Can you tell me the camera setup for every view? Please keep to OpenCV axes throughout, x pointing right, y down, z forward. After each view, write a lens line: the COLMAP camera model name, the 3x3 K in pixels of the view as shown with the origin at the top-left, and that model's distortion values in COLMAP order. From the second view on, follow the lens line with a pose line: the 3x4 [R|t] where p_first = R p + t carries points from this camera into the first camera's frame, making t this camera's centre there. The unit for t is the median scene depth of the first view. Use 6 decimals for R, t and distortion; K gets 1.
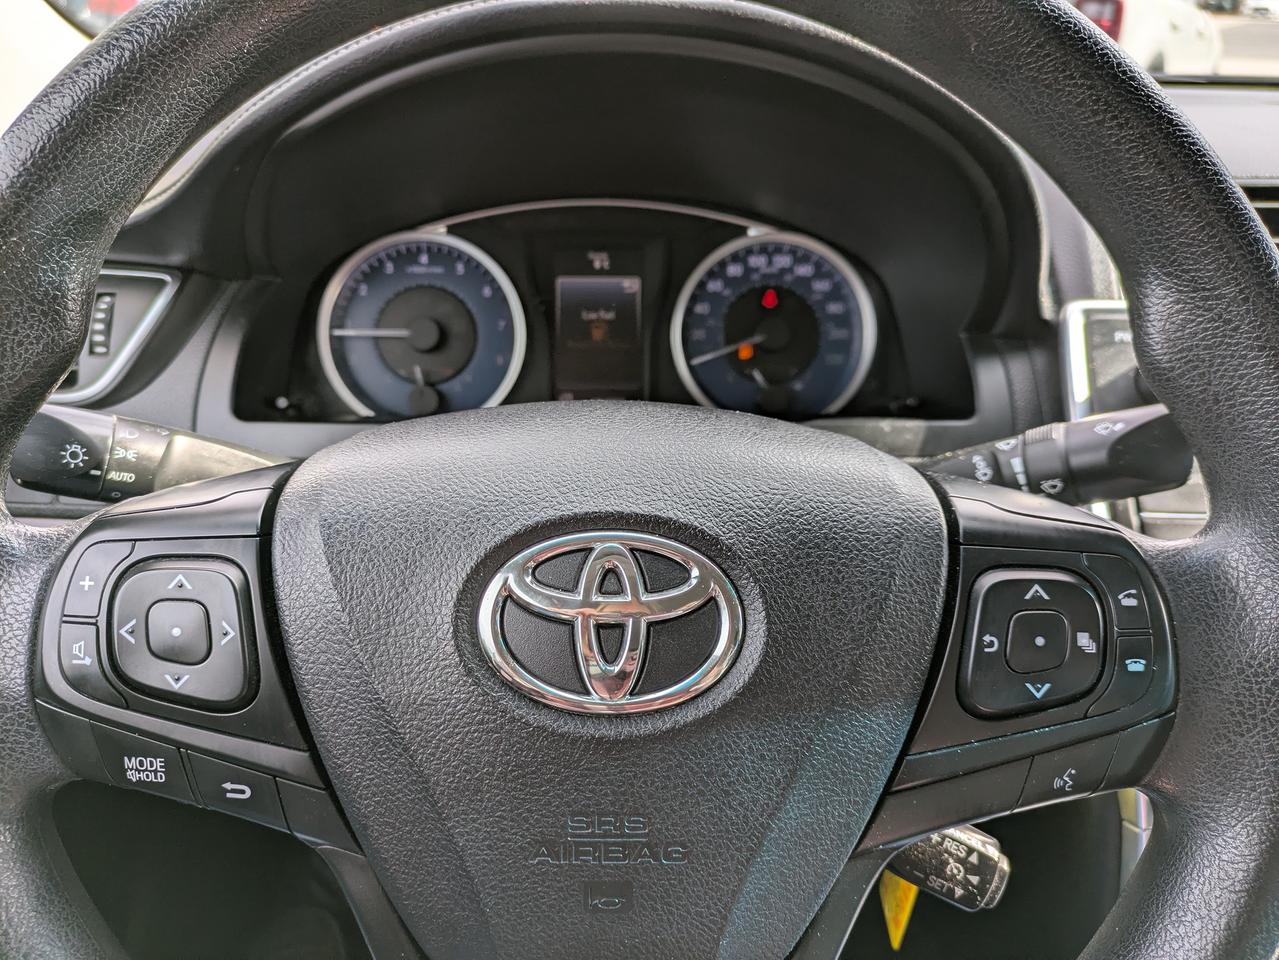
lens RADIAL K [[950.0, 0, 640.6], [0, 950.0, 470.3], [0, 0, 1]] dist [0.033922, -0.010779]
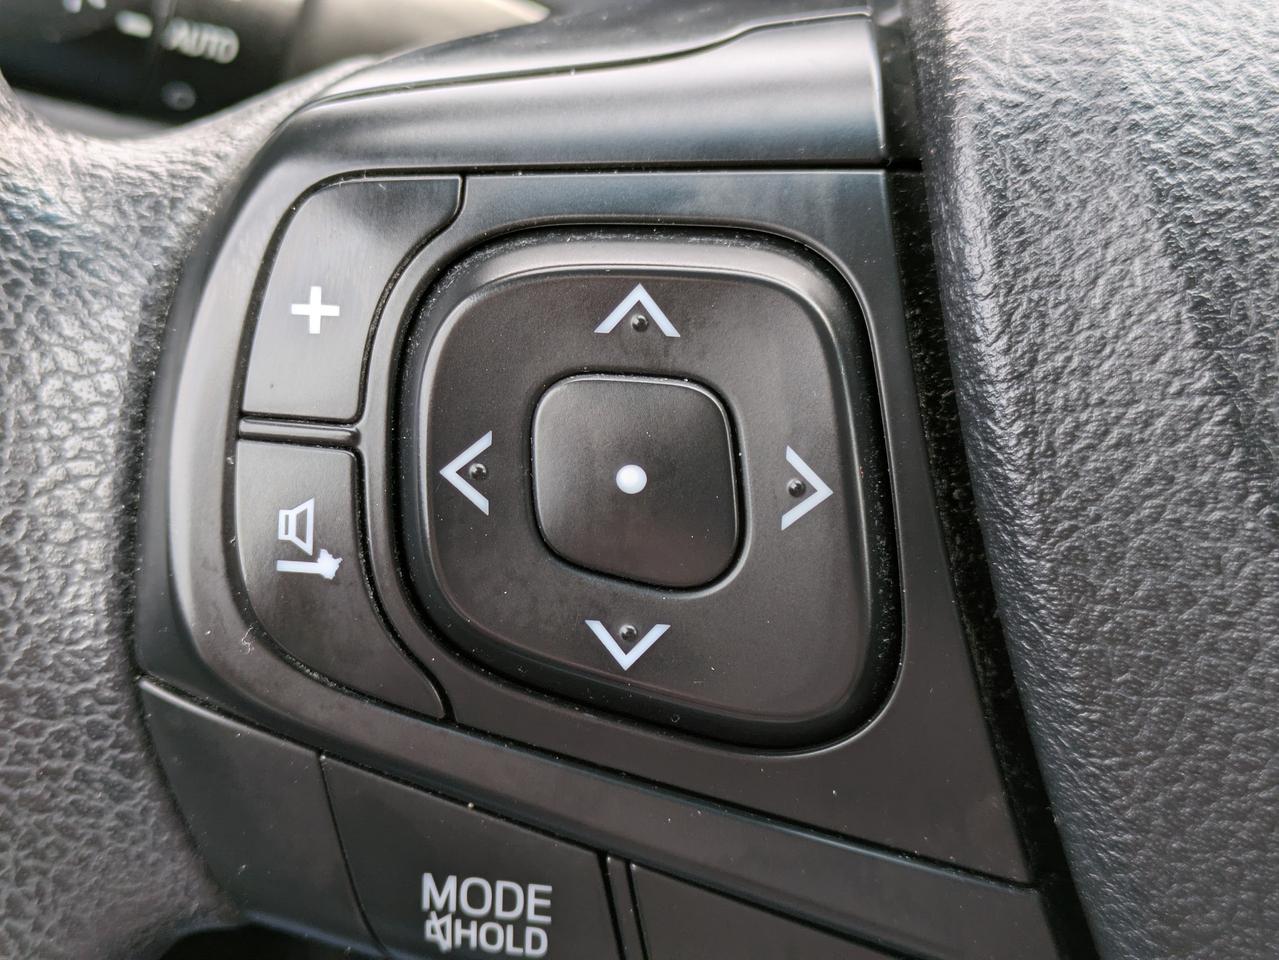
lens RADIAL K [[1917.0, 0, 580.3], [0, 1917.0, 492.7], [0, 0, 1]] dist [0.081592, 0.000000]
pose [[0.997253, 0.032250, -0.066683, -0.426110], [-0.024164, 0.992637, 0.118692, 0.094972], [0.070020, -0.116755, 0.990689, 0.378242]]
